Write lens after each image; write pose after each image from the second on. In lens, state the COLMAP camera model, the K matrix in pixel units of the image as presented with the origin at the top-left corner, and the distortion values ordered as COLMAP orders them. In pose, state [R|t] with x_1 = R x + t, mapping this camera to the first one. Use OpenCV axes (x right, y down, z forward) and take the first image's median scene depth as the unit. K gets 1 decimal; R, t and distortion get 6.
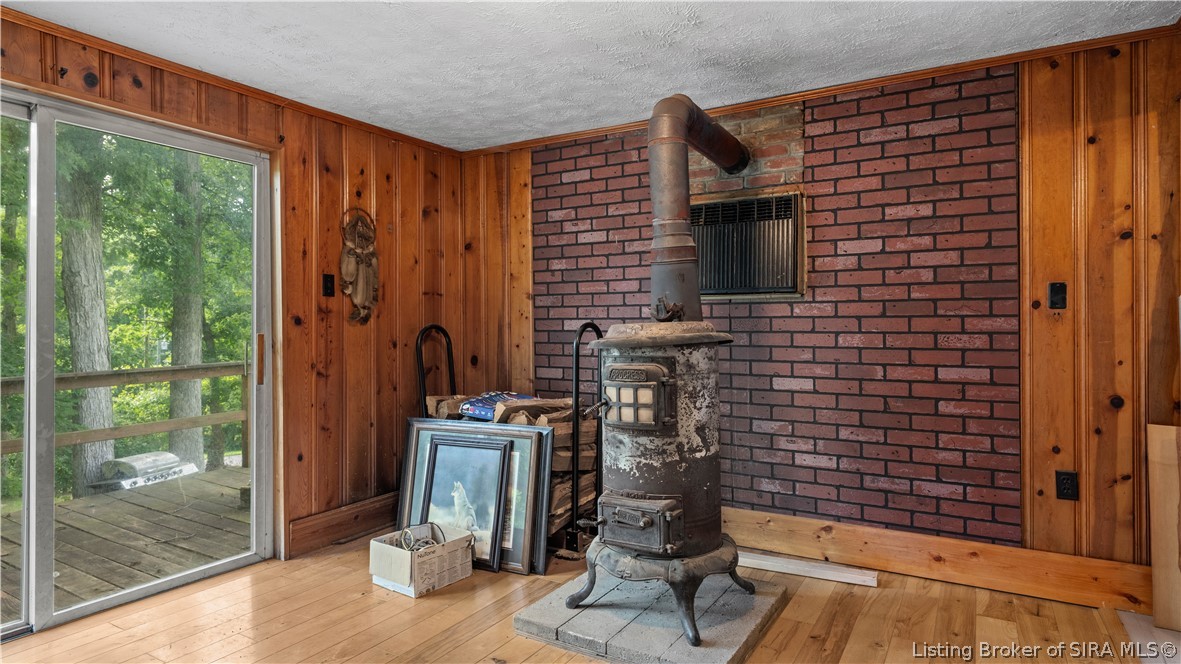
lens RADIAL K [[660.0, 0, 590.5], [0, 660.0, 332.0], [0, 0, 1]] dist [0.000801, -0.000325]
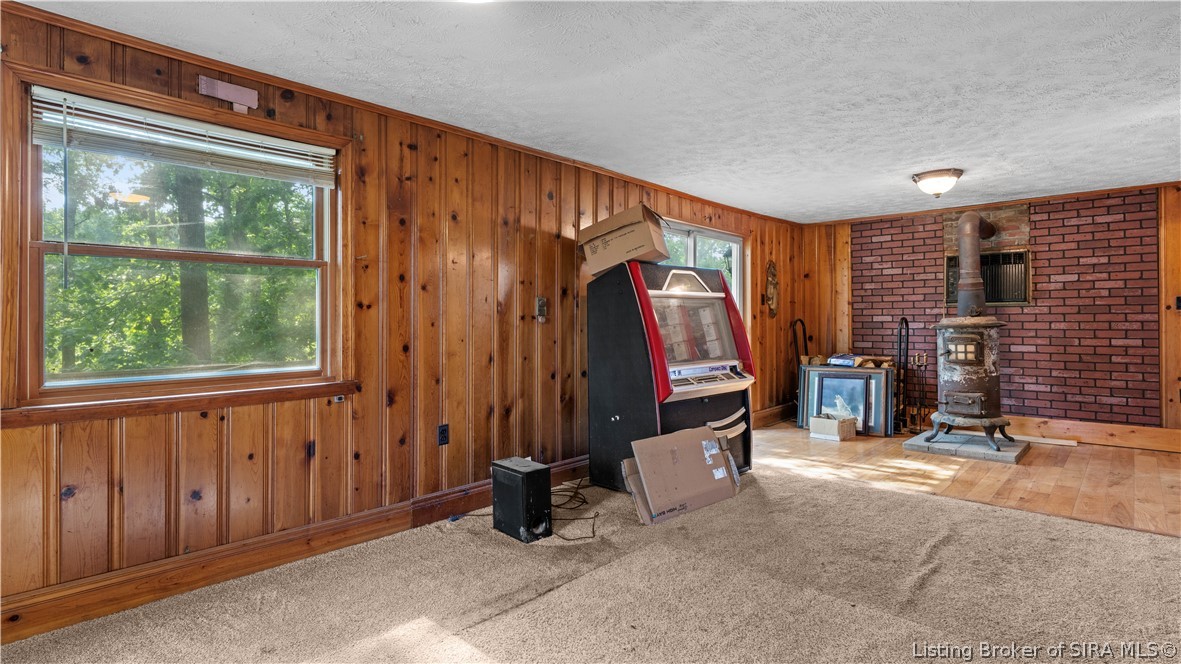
lens RADIAL K [[589.3, 0, 589.9], [0, 589.3, 325.9], [0, 0, 1]] dist [-0.000703, -0.000613]
pose [[0.977485, -0.001276, -0.210999, -0.614616], [0.001352, 0.999999, 0.000215, 0.011196], [0.210999, -0.000495, 0.977486, -1.031107]]
